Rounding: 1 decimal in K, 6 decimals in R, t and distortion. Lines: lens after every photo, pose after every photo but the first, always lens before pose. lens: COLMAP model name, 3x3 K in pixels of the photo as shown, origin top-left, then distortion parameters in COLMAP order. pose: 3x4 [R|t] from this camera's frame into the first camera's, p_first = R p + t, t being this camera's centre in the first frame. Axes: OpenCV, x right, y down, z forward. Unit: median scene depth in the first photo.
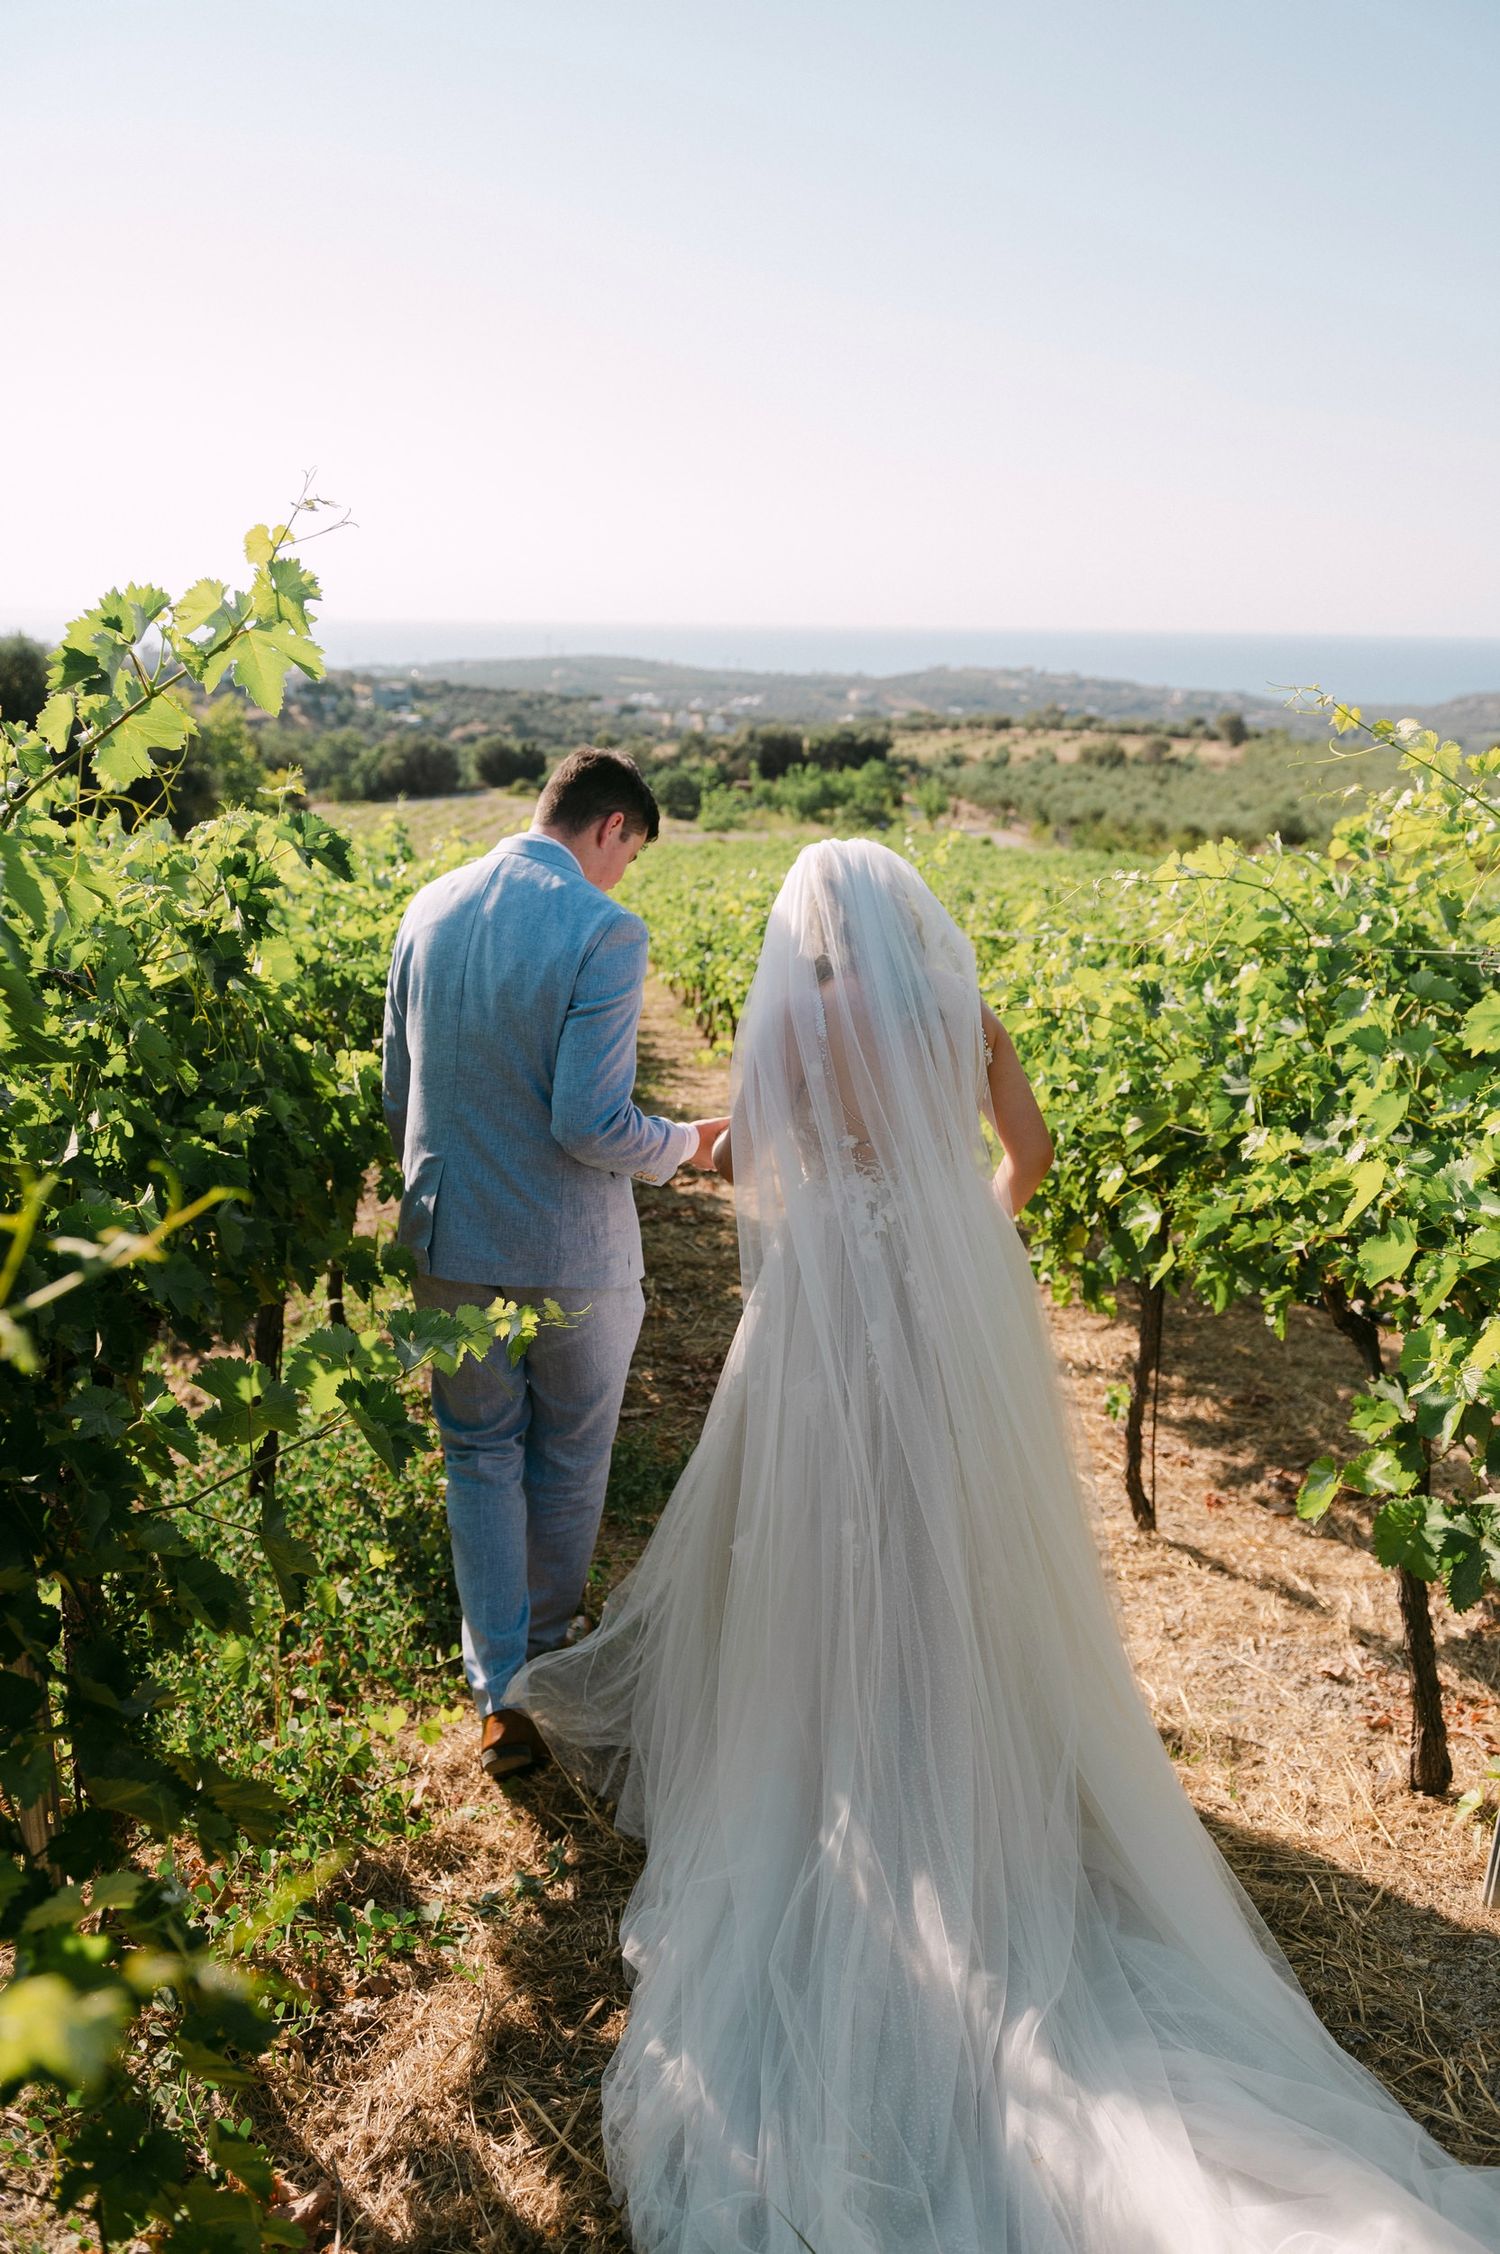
lens RADIAL K [[1558.5, 0, 762.8], [0, 1558.5, 1120.1], [0, 0, 1]] dist [-0.014151, -0.000339]
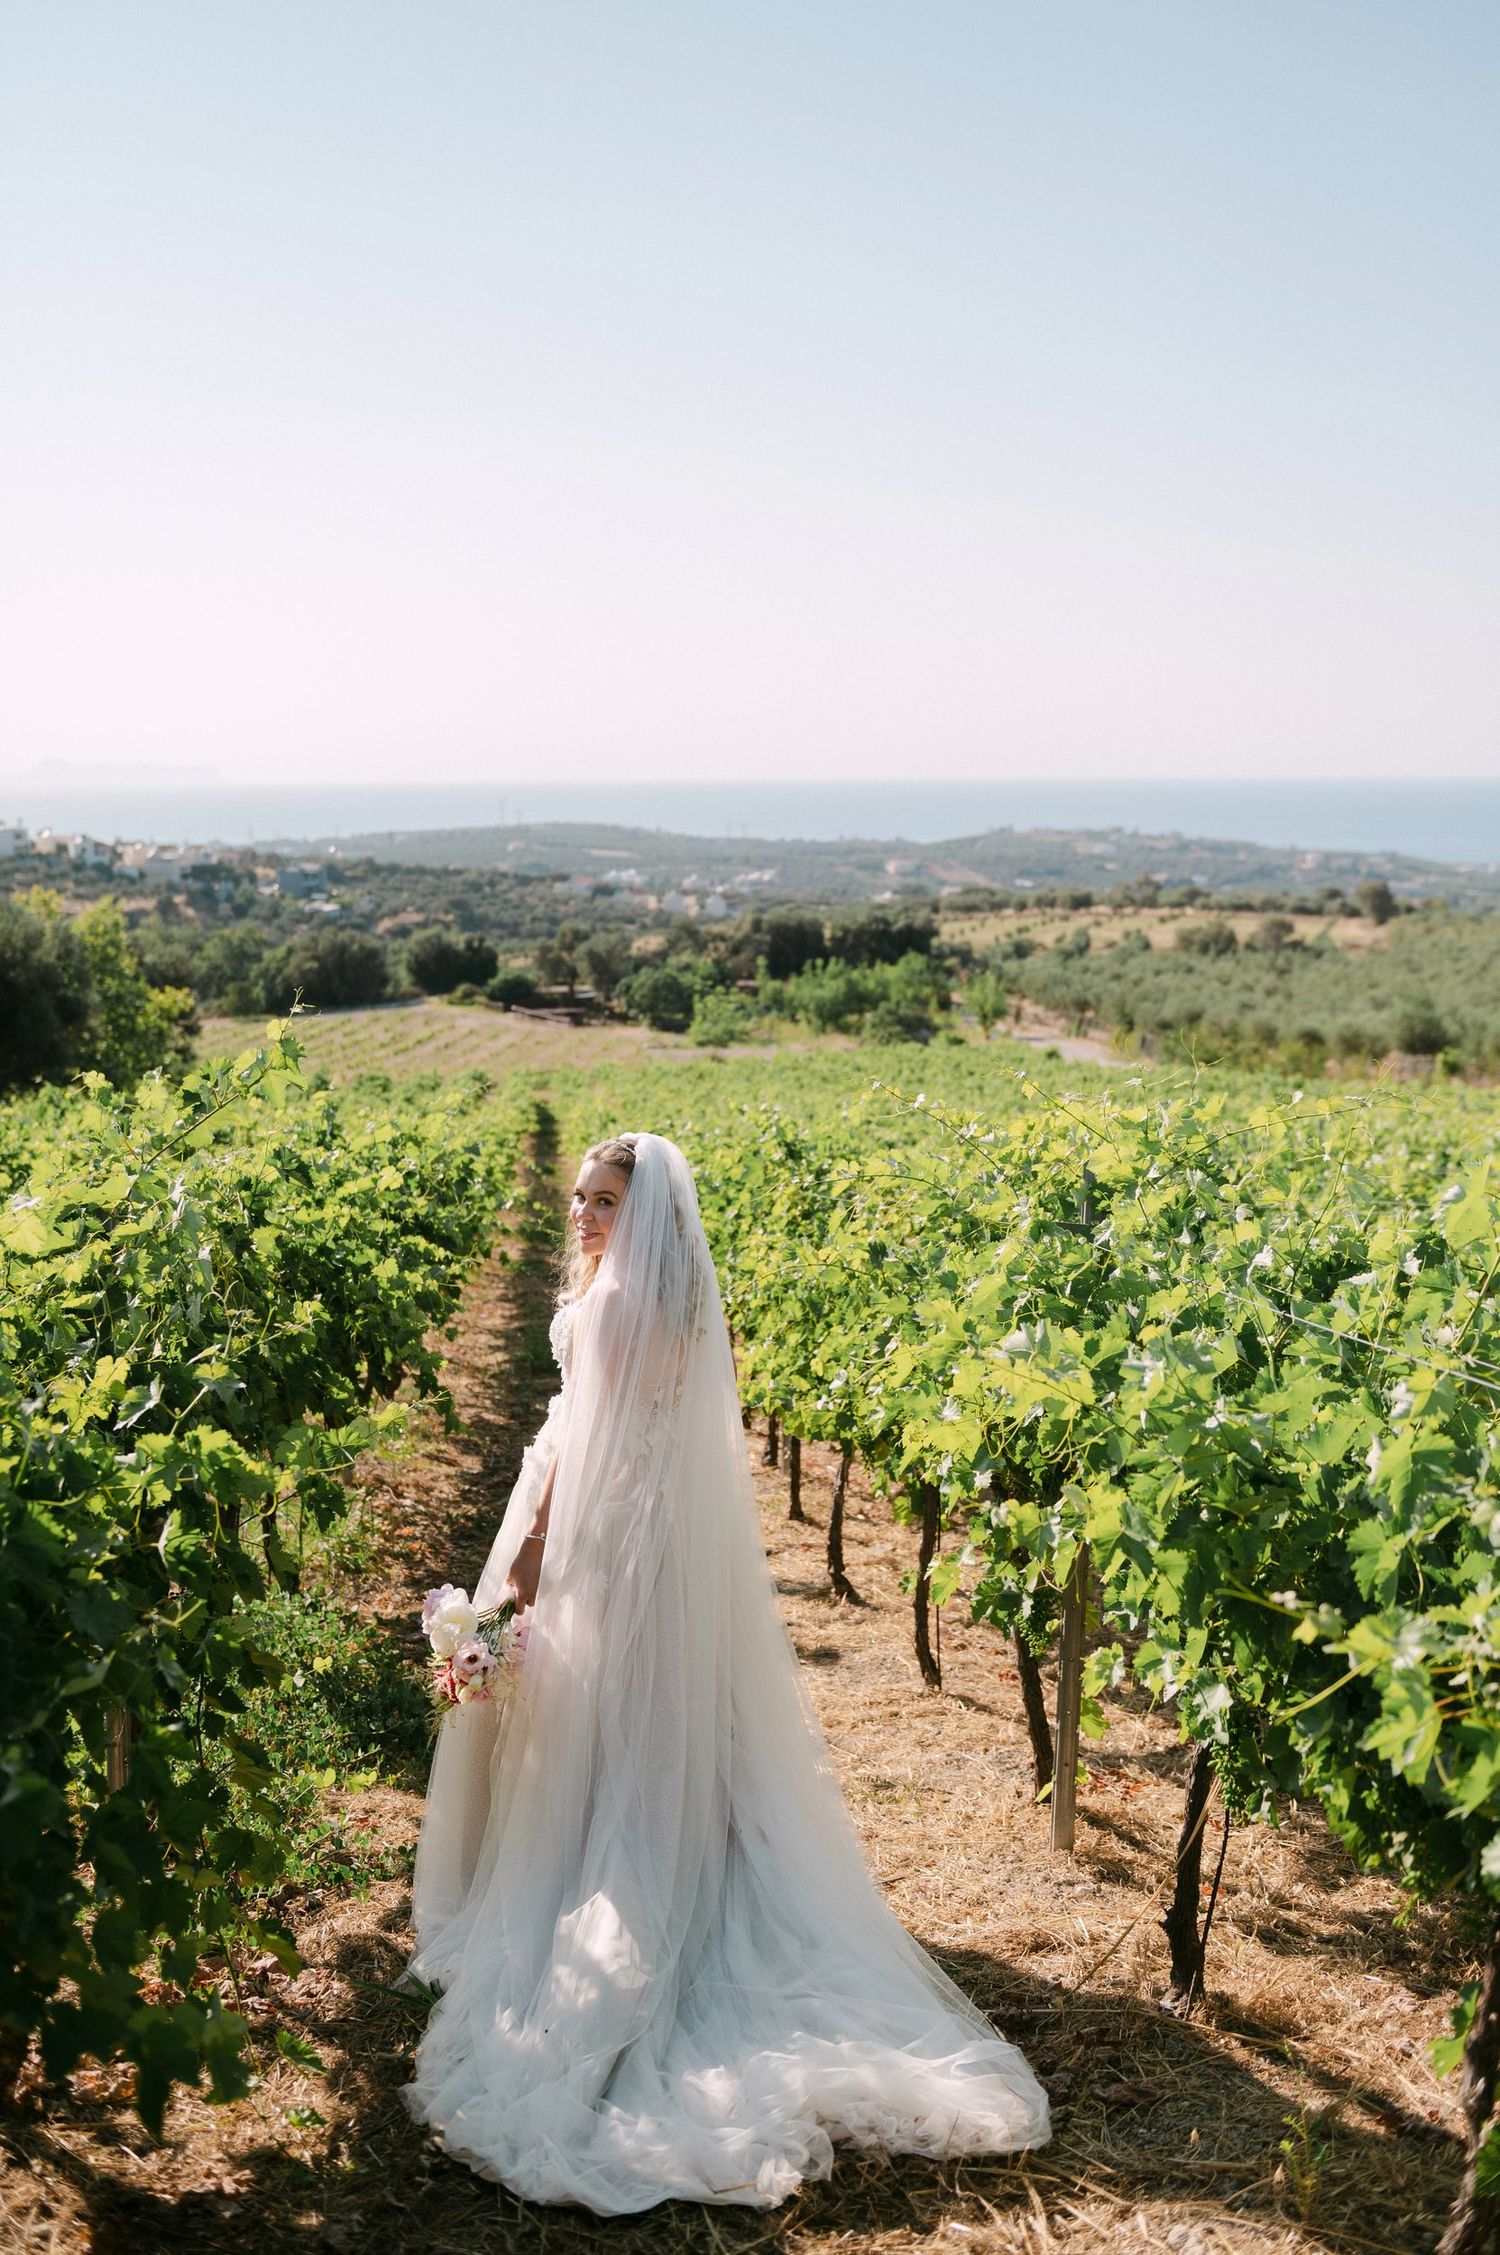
lens RADIAL K [[2059.4, 0, 747.1], [0, 2059.4, 1133.1], [0, 0, 1]] dist [-0.018952, 0.000000]
pose [[0.999718, -0.016667, -0.016936, 0.003570], [0.014178, 0.990367, -0.137739, 0.001399], [0.019068, 0.137460, 0.990324, -0.017823]]
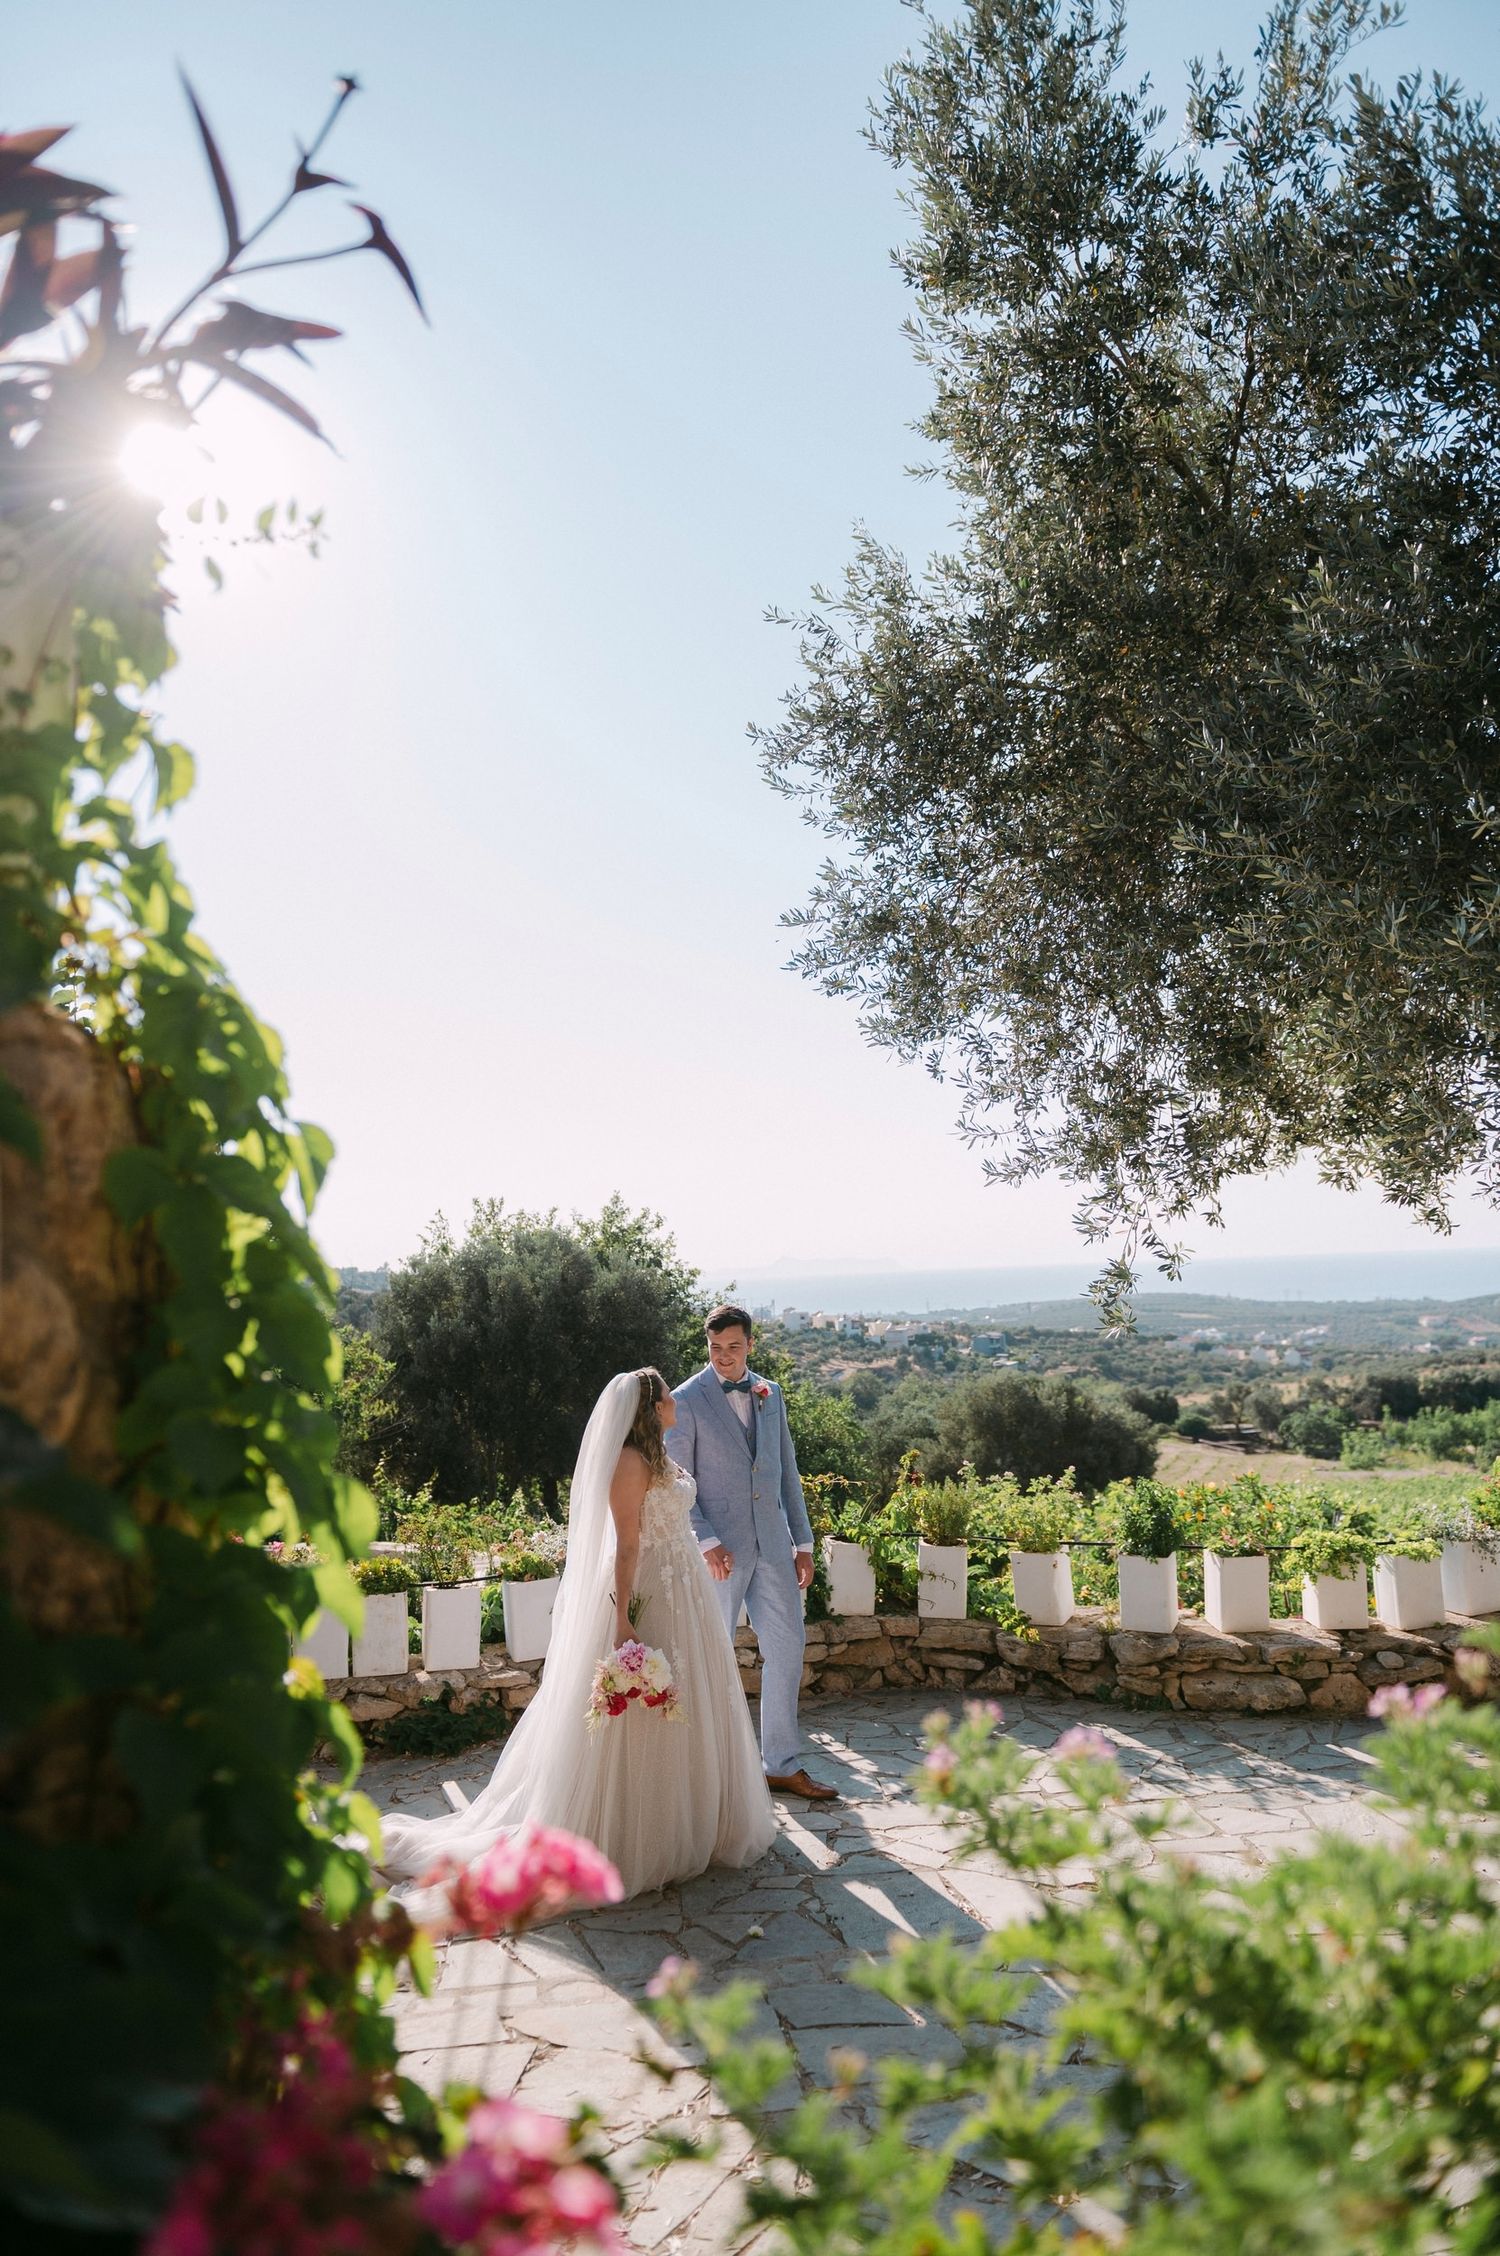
lens RADIAL K [[1559.9, 0, 745.2], [0, 1559.9, 1130.6], [0, 0, 1]] dist [-0.014151, -0.000339]
pose [[0.940295, -0.077709, -0.331372, -0.045257], [-0.054987, 0.926116, -0.373210, 0.026811], [0.335891, 0.369149, 0.866549, -0.177158]]
